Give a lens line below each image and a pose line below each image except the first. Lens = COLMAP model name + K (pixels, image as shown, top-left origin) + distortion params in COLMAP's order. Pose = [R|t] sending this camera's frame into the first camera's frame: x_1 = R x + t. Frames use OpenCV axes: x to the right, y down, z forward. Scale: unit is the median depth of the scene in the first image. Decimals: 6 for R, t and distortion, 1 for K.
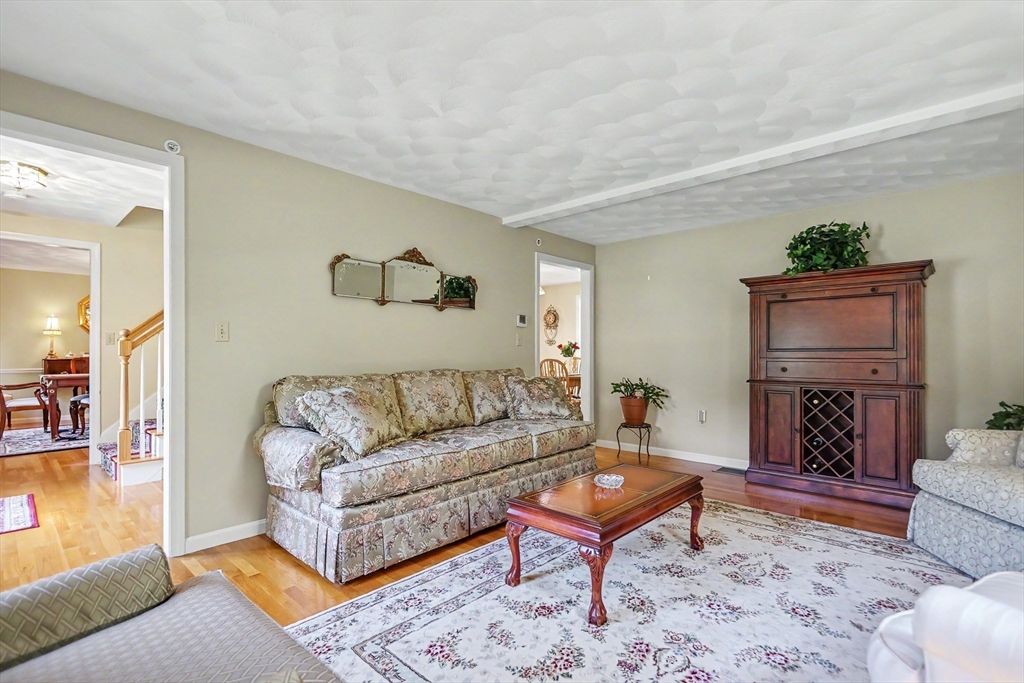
lens RADIAL K [[486.7, 0, 510.0], [0, 486.7, 355.2], [0, 0, 1]] dist [-0.001923, -0.000692]
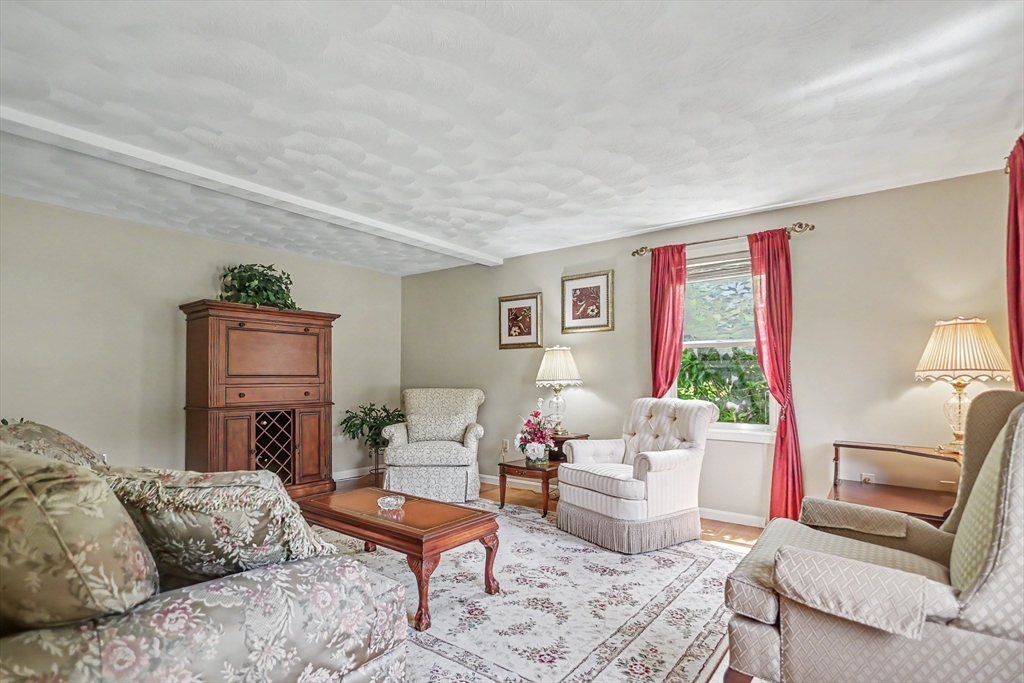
lens RADIAL K [[501.6, 0, 512.7], [0, 501.6, 381.3], [0, 0, 1]] dist [-0.001467, -0.000227]
pose [[-0.100262, -0.006374, 0.994941, -0.556880], [0.007854, 0.999943, 0.007198, -0.003679], [-0.994930, 0.008536, -0.100206, 0.533342]]
